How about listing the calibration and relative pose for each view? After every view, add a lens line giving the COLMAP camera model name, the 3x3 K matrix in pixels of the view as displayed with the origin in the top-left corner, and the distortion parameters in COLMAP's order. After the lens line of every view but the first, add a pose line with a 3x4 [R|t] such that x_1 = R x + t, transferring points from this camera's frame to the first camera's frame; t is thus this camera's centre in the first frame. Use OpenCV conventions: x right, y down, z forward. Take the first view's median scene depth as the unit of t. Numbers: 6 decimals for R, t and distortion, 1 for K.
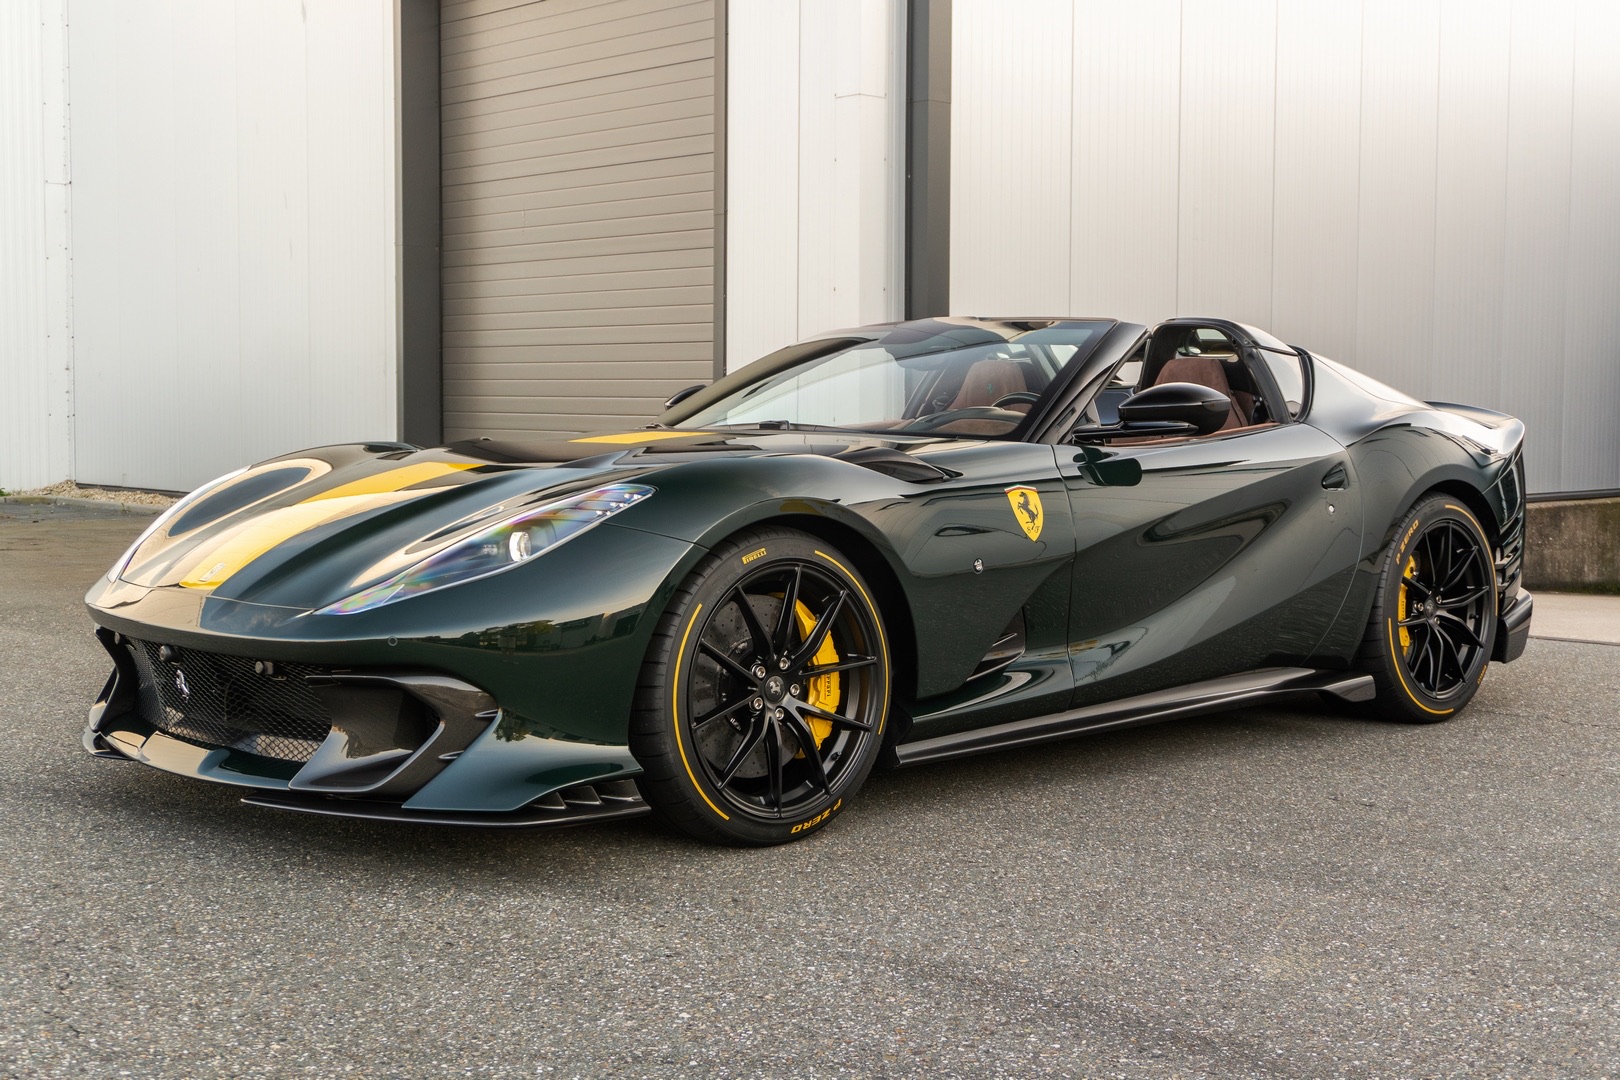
lens RADIAL K [[2024.4, 0, 805.7], [0, 2024.4, 538.8], [0, 0, 1]] dist [0.005034, 0.000000]
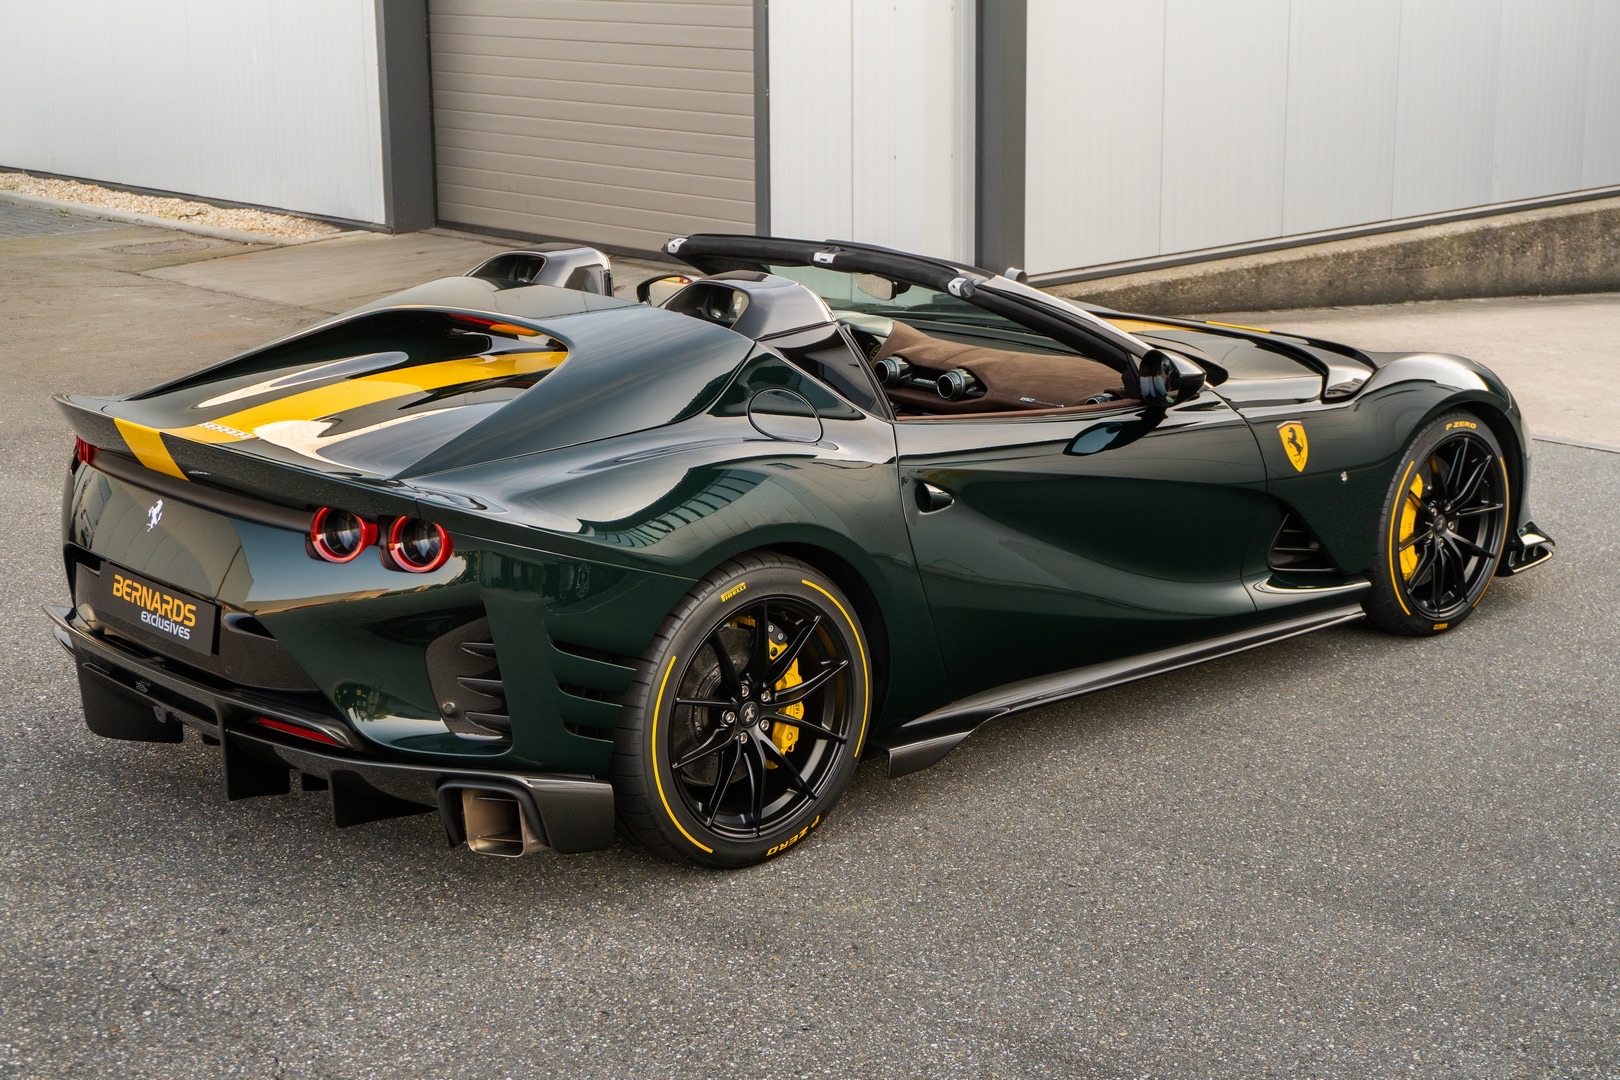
lens RADIAL K [[2475.9, 0, 813.1], [0, 2475.9, 538.2], [0, 0, 1]] dist [0.018540, 0.000000]
pose [[0.999908, -0.010212, -0.008956, -0.037513], [0.011629, 0.984316, 0.176032, -0.234755], [0.007018, -0.176120, 0.984344, -0.232210]]
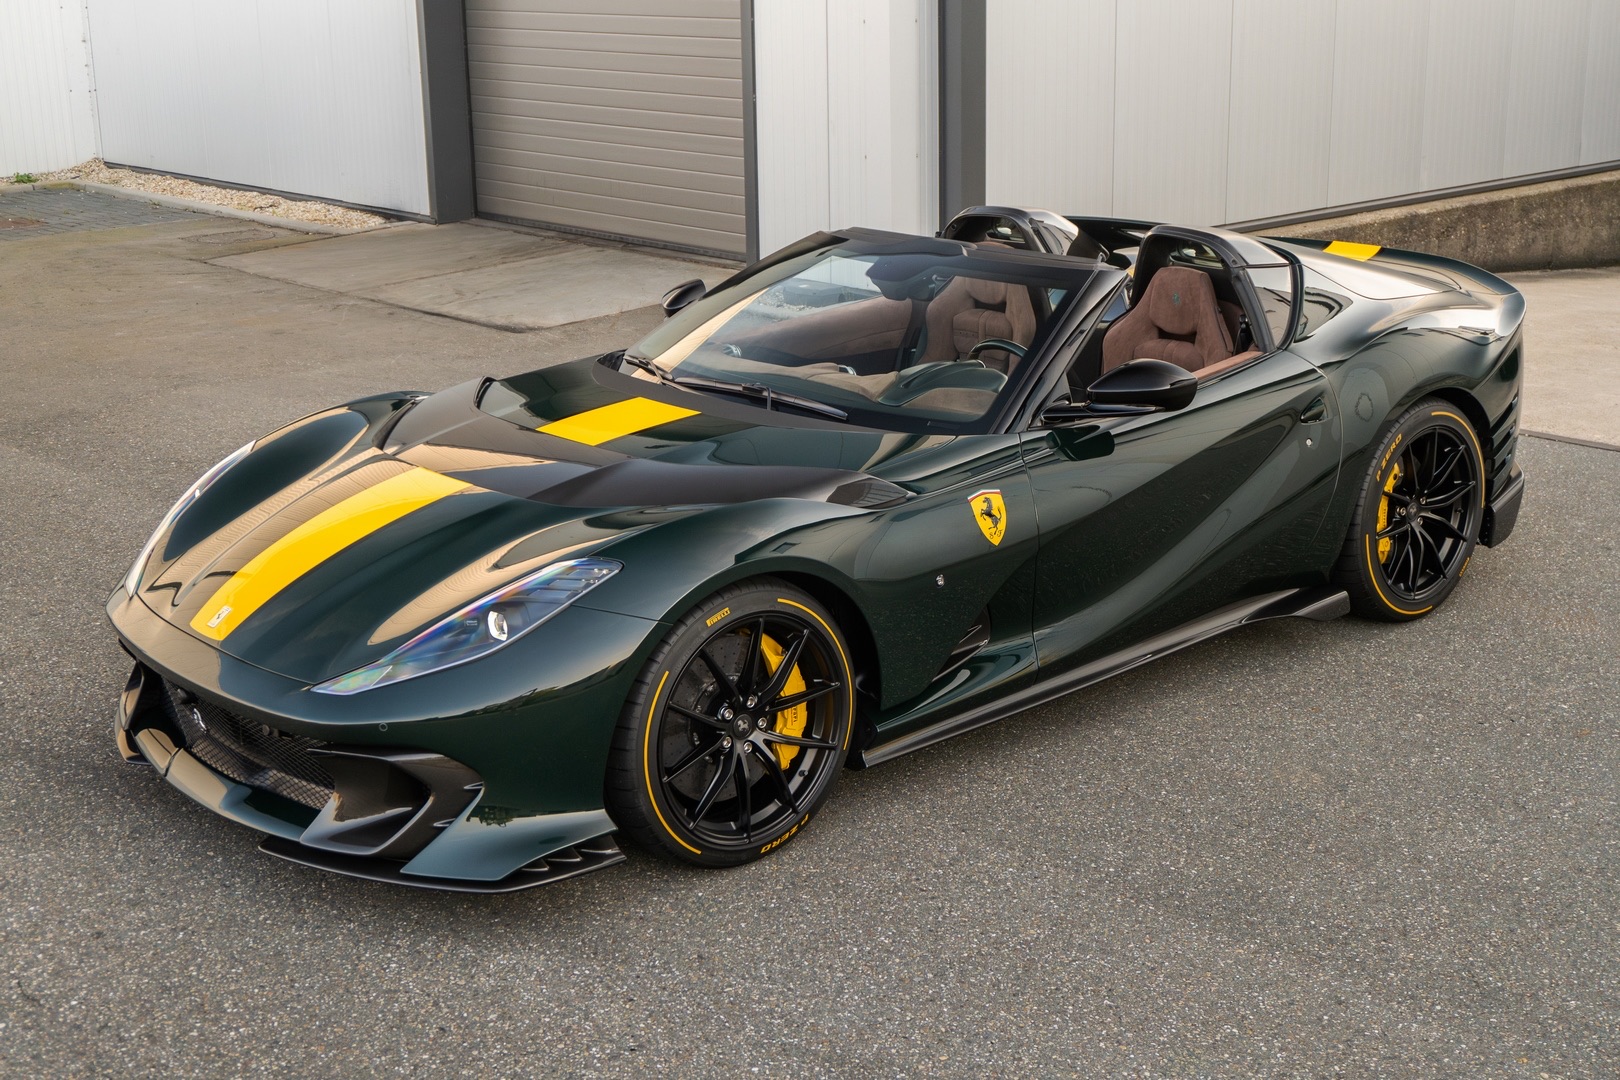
lens RADIAL K [[2110.9, 0, 807.7], [0, 2110.9, 541.9], [0, 0, 1]] dist [0.014217, 0.000000]
pose [[0.999210, -0.010305, -0.038380, 0.061729], [0.018143, 0.977559, 0.209877, -0.249528], [0.035356, -0.210408, 0.976974, -0.075004]]
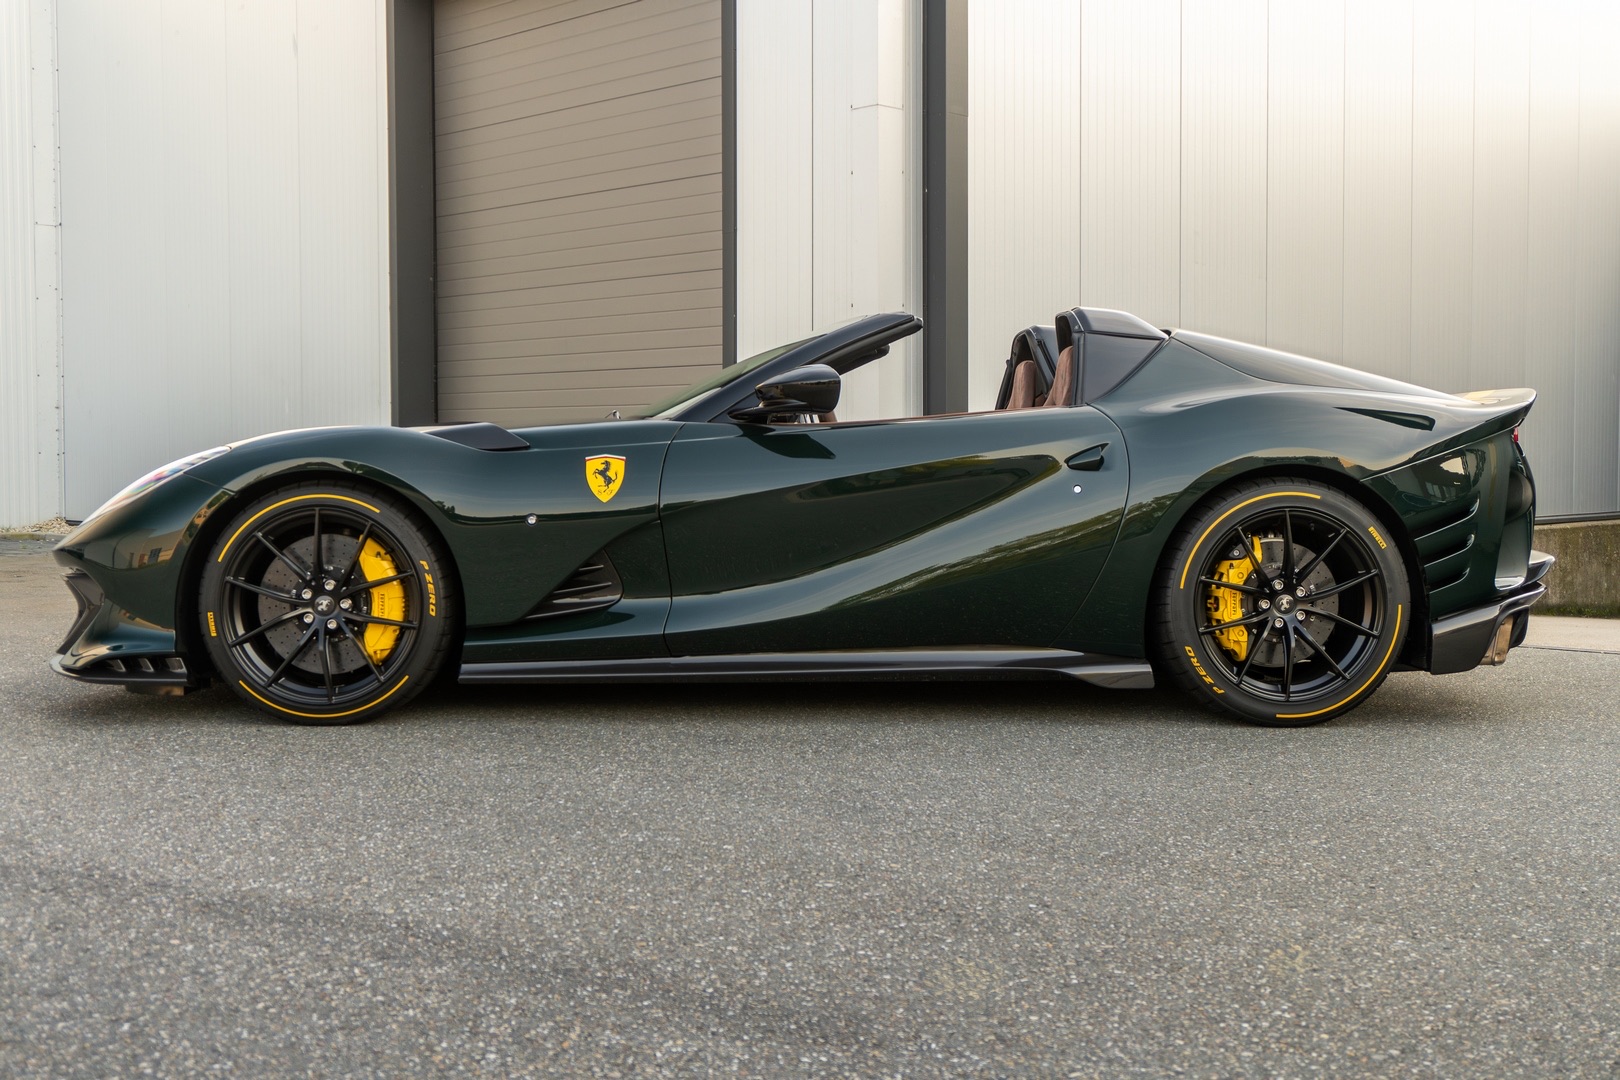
lens RADIAL K [[1829.5, 0, 812.9], [0, 1829.5, 538.6], [0, 0, 1]] dist [0.010464, 0.000000]
pose [[0.999258, -0.007635, 0.037755, -0.103855], [0.008463, 0.999726, -0.021815, 0.021067], [-0.037579, 0.022118, 0.999049, 0.334536]]
